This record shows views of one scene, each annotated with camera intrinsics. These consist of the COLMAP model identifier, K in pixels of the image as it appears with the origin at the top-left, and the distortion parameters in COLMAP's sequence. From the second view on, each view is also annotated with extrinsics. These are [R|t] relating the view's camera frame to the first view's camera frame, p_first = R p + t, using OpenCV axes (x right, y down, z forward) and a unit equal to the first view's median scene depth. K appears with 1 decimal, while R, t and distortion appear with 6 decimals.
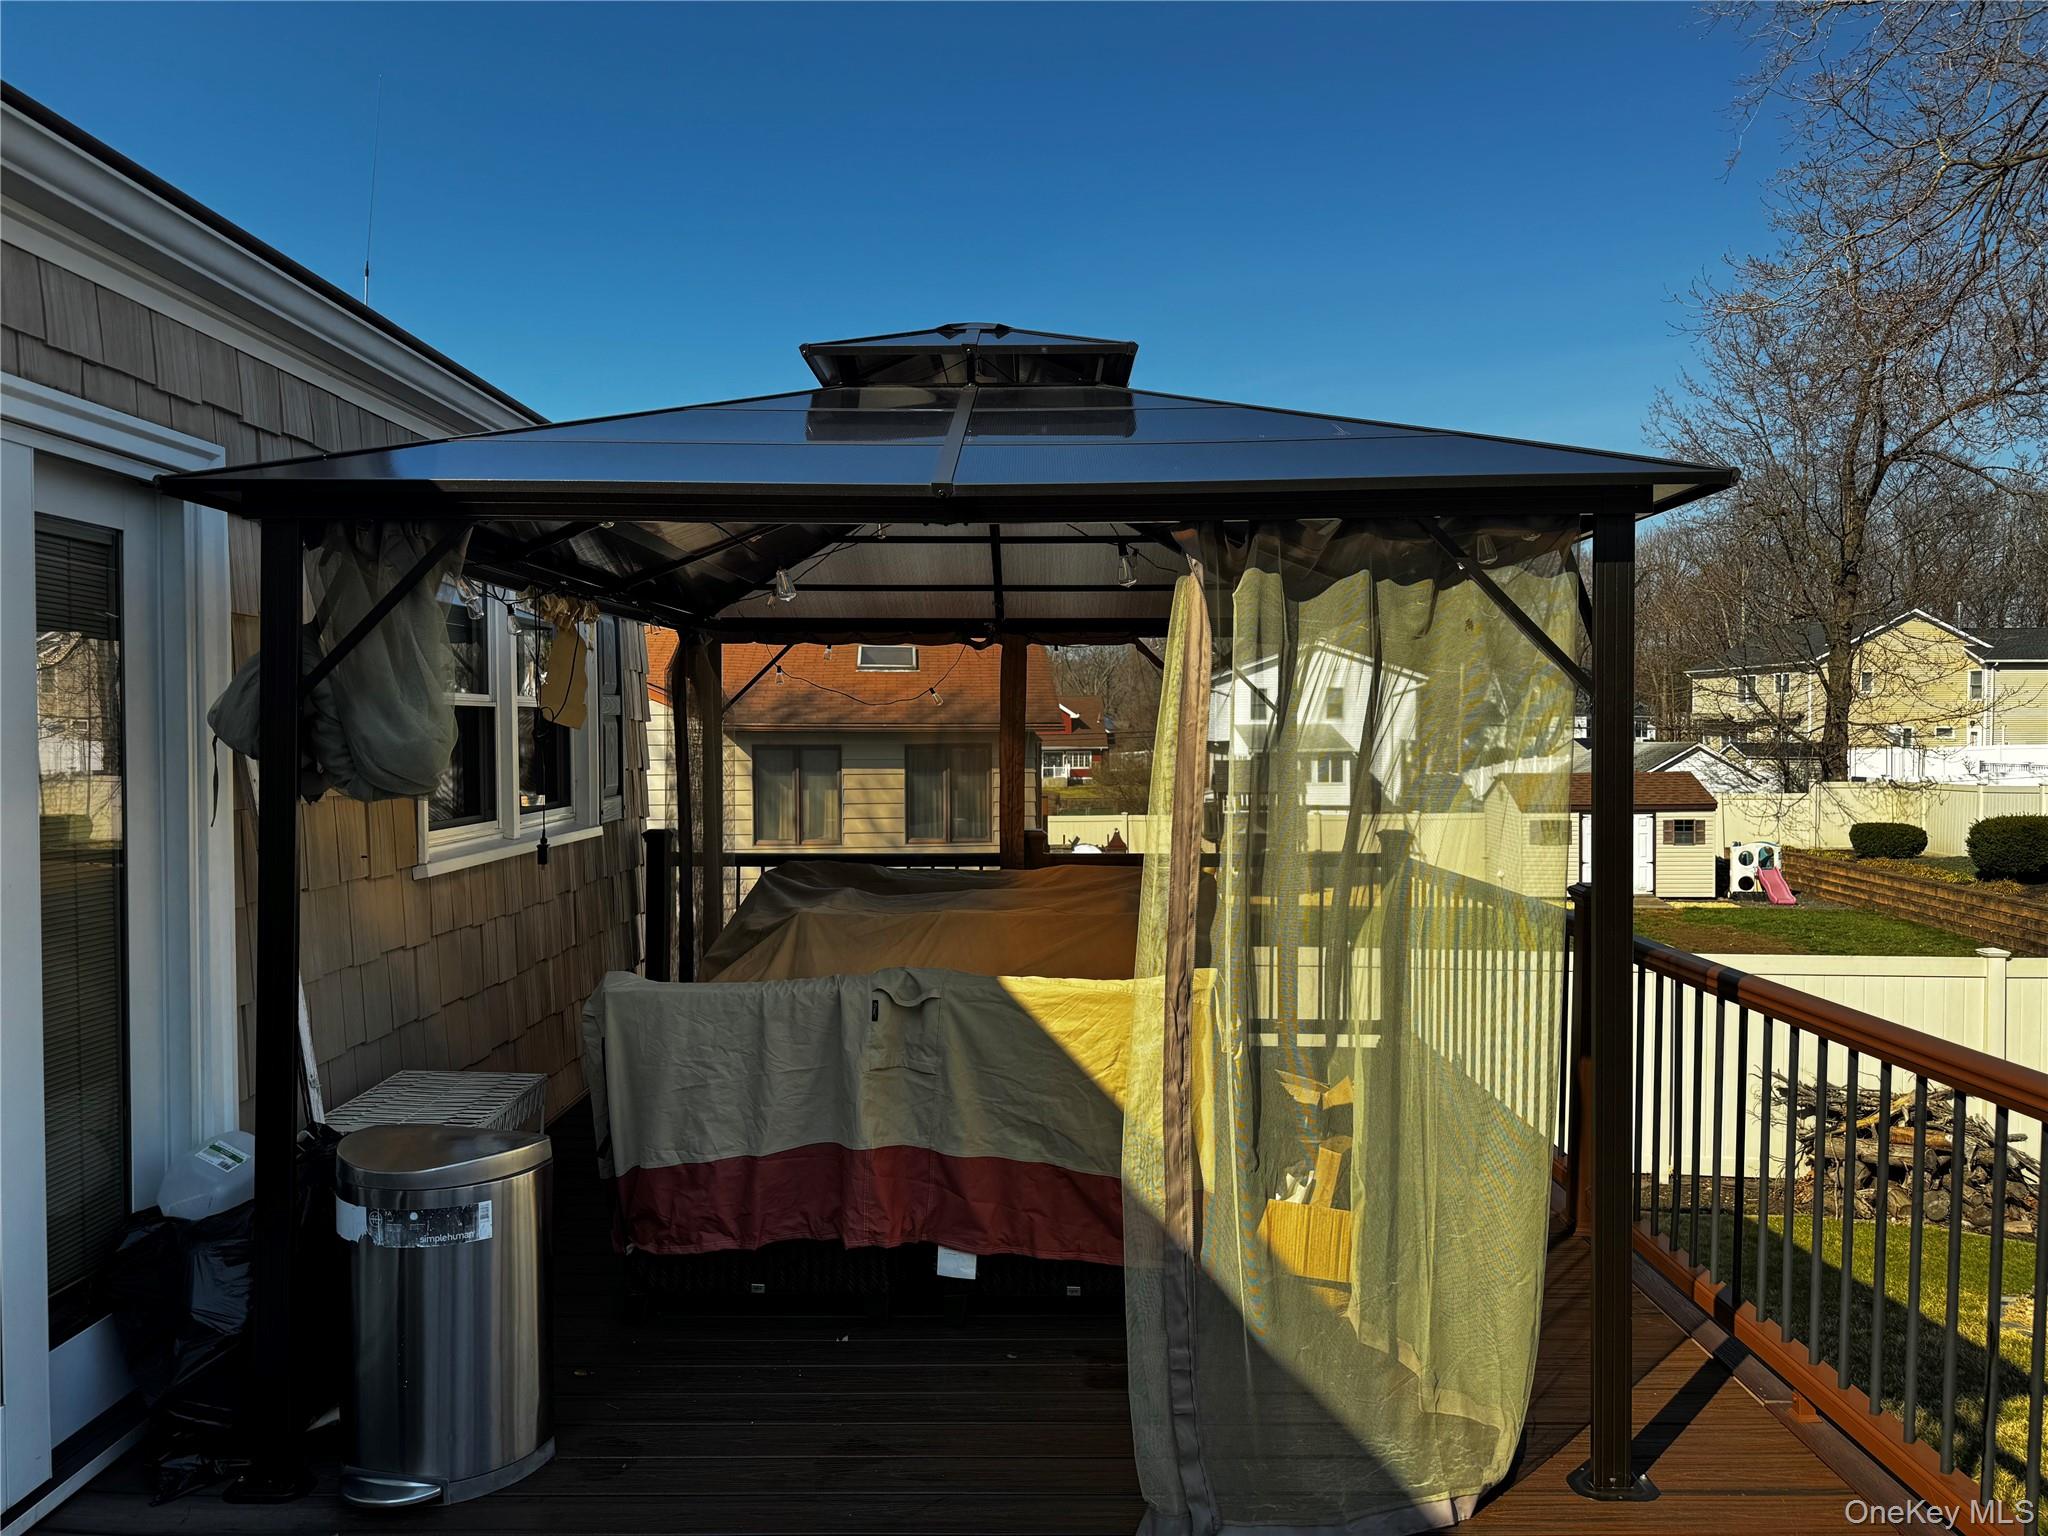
lens RADIAL K [[1387.8, 0, 1020.5], [0, 1387.8, 780.7], [0, 0, 1]] dist [0.130397, -0.193660]
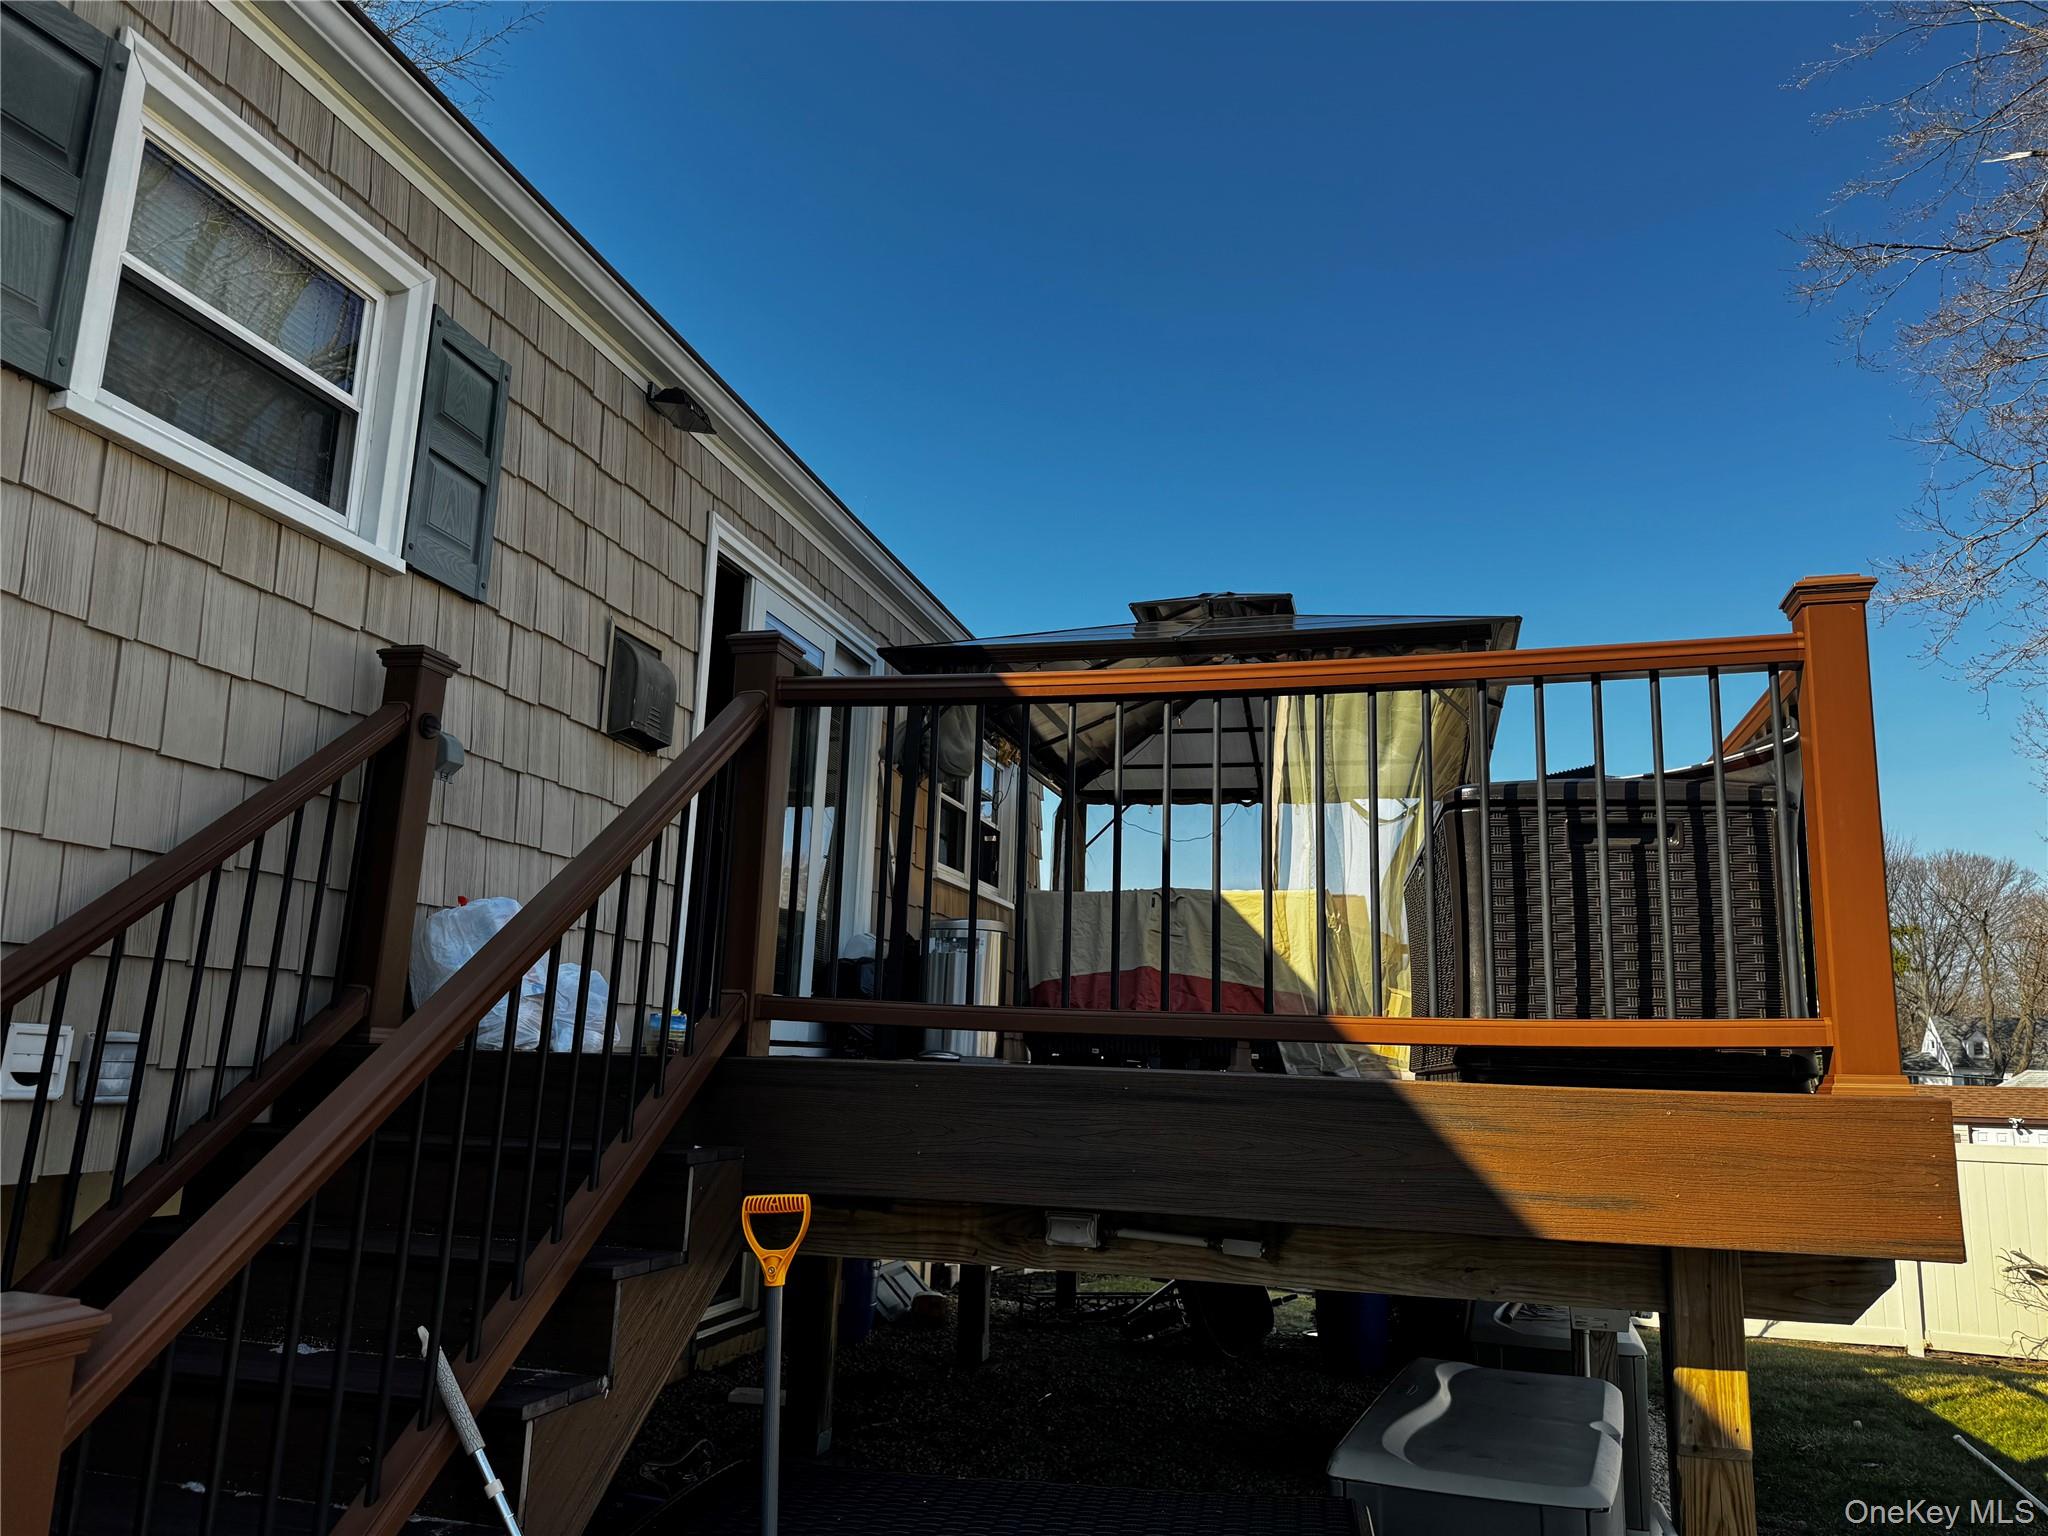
lens RADIAL K [[1387.8, 0, 1020.5], [0, 1387.8, 780.7], [0, 0, 1]] dist [0.130397, -0.193660]
pose [[0.966664, -0.016866, -0.255491, 0.228973], [-0.045470, 0.970660, -0.236118, 0.476058], [0.251977, 0.239864, 0.937535, -0.992837]]
